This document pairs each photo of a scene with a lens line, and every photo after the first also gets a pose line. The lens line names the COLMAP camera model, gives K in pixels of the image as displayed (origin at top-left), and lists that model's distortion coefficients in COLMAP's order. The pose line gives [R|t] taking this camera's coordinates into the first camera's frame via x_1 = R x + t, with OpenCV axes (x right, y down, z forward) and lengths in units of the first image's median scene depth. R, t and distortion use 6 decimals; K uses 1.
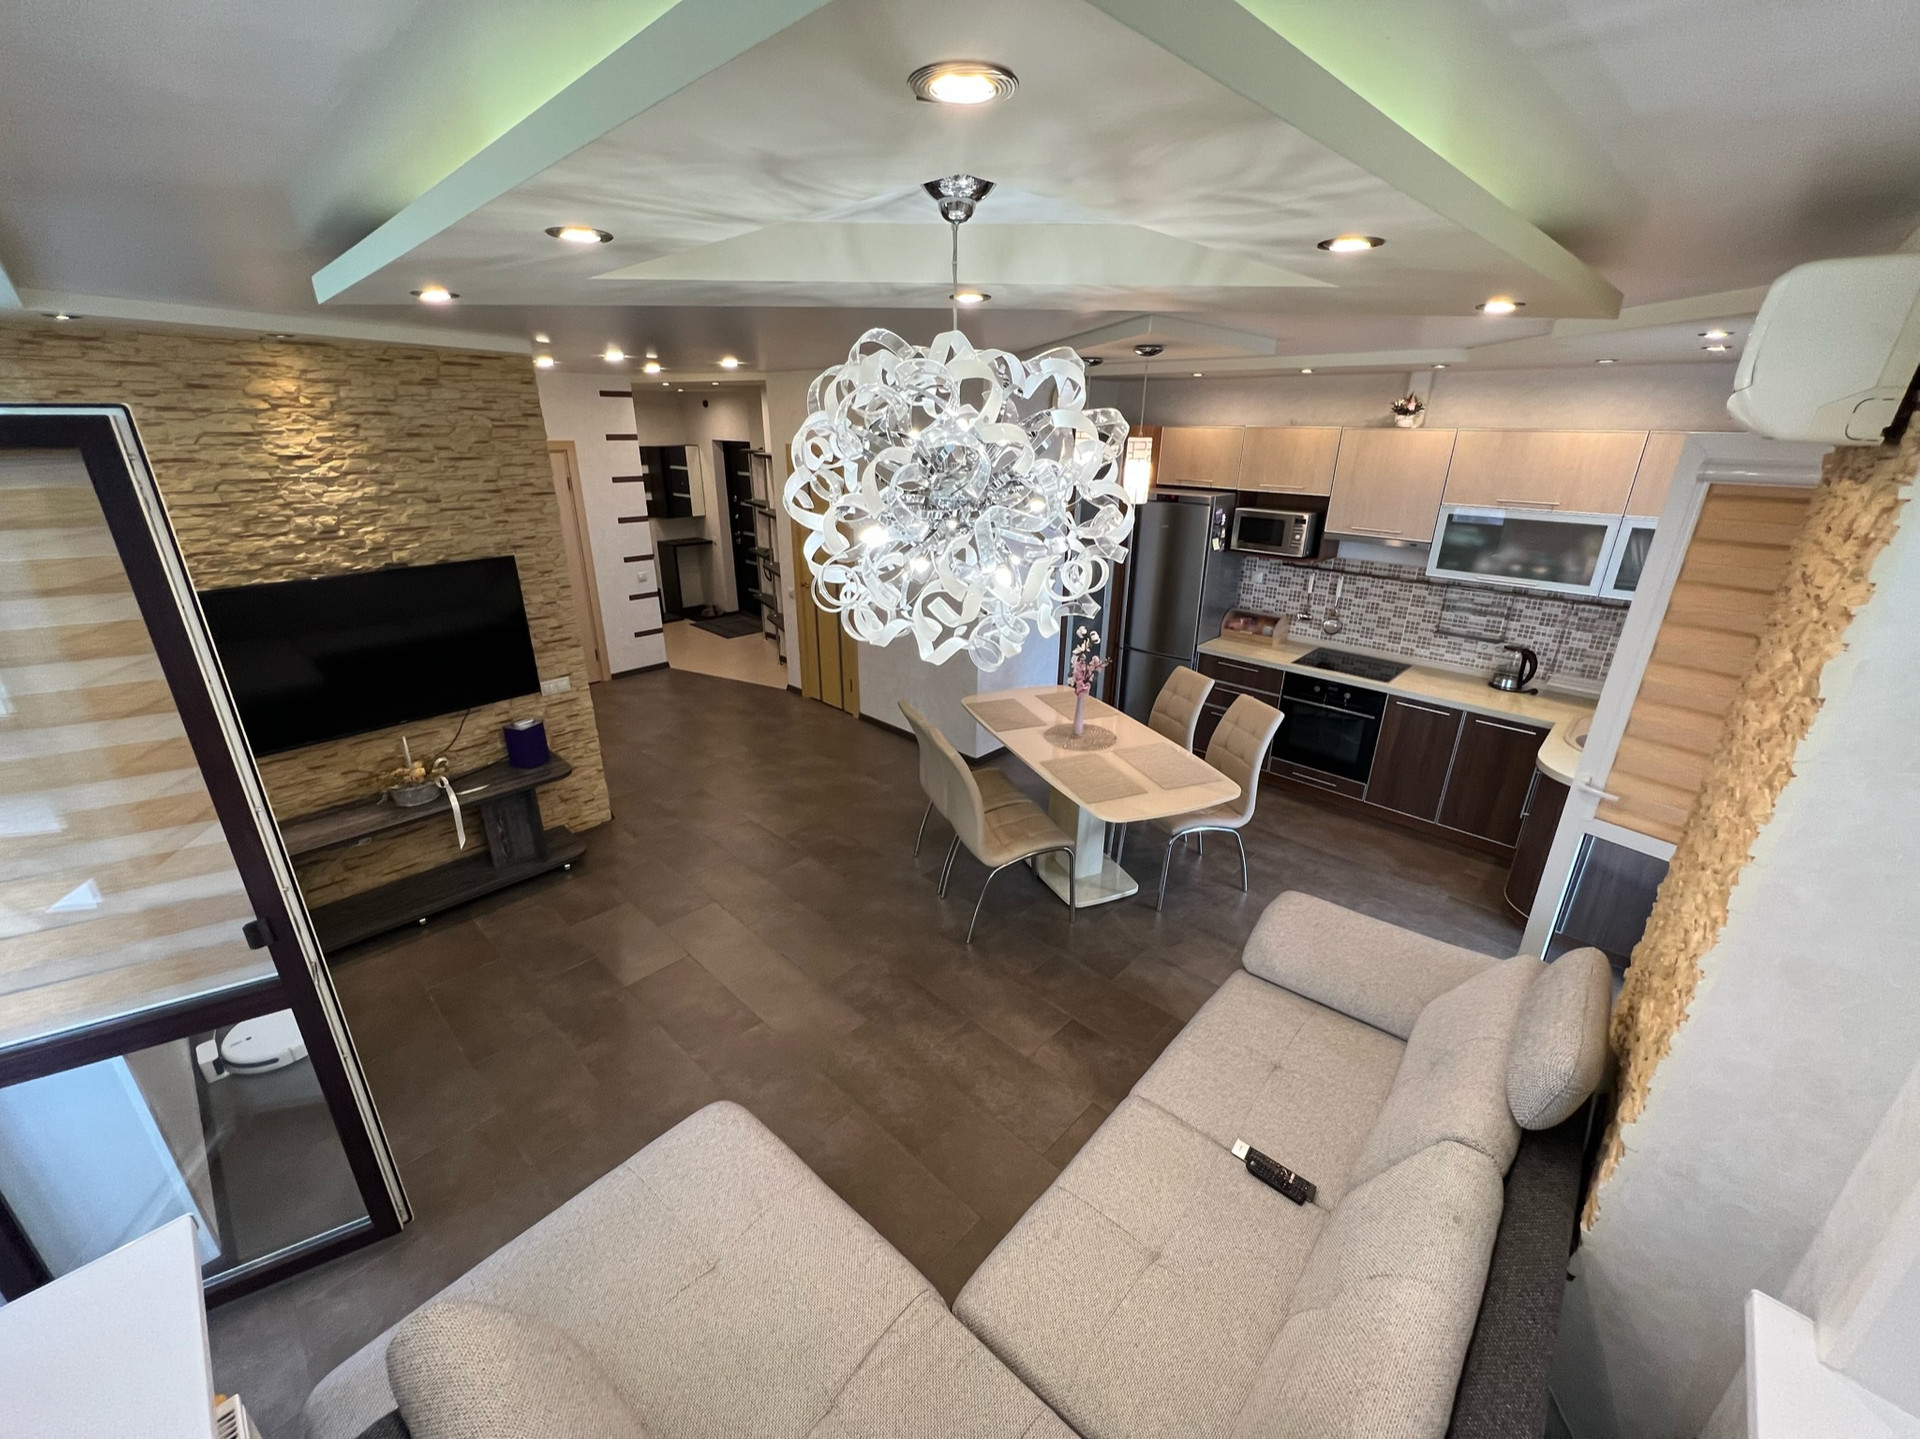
lens RADIAL K [[767.9, 0, 960.0], [0, 767.9, 719.5], [0, 0, 1]] dist [0.001032, 0.000251]
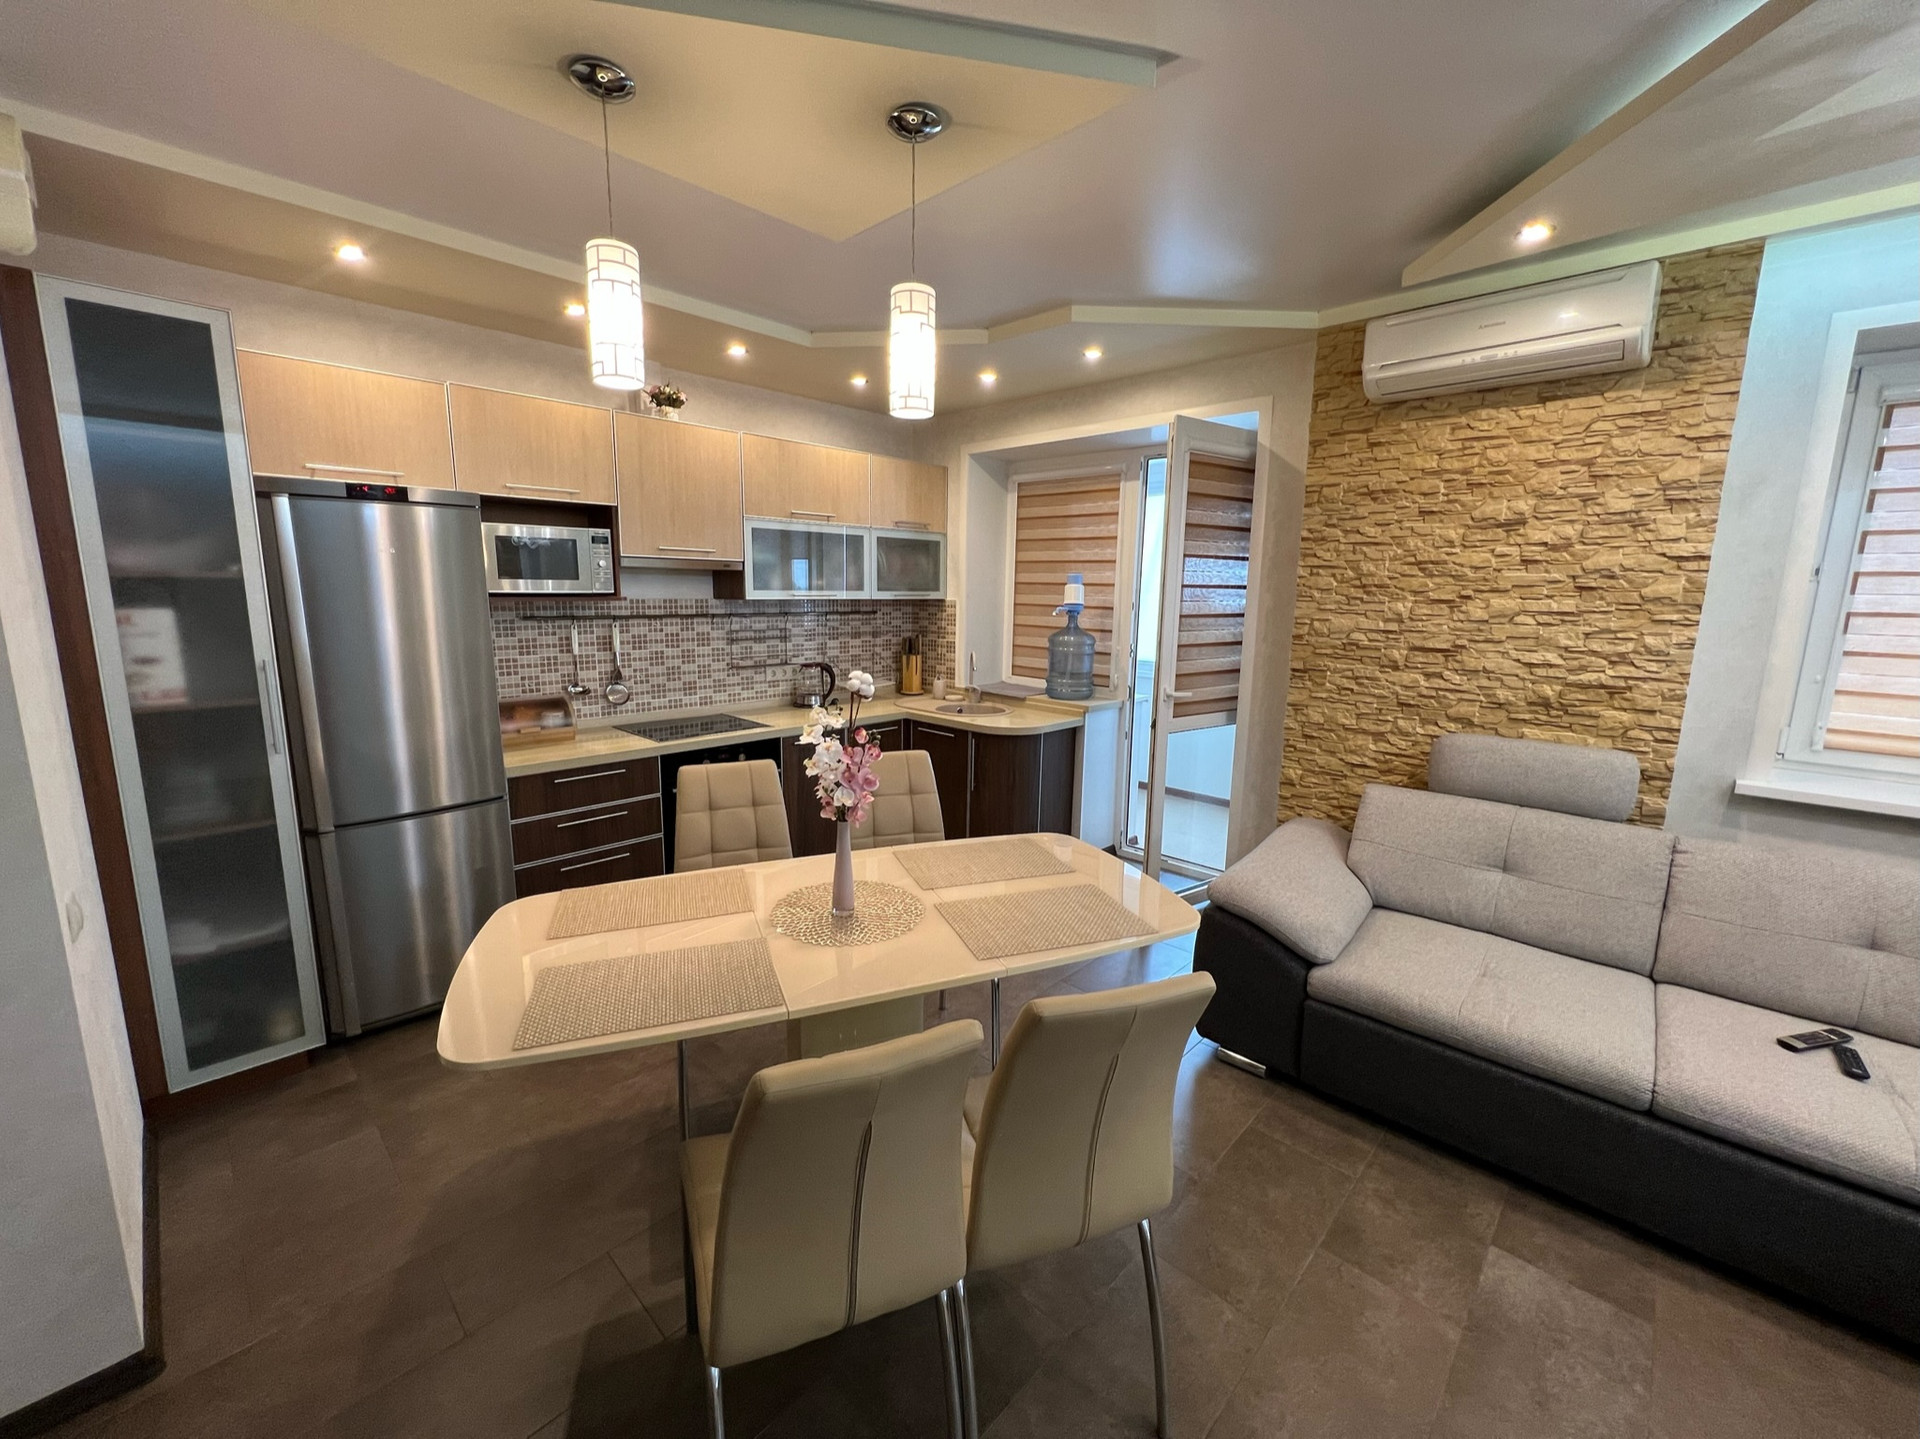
lens RADIAL K [[767.9, 0, 960.0], [0, 767.9, 719.5], [0, 0, 1]] dist [0.001032, 0.000251]
pose [[0.020337, -0.185284, 0.982474, -0.229432], [0.350249, 0.921725, 0.166578, -0.113128], [-0.936436, 0.340723, 0.083641, 0.688365]]
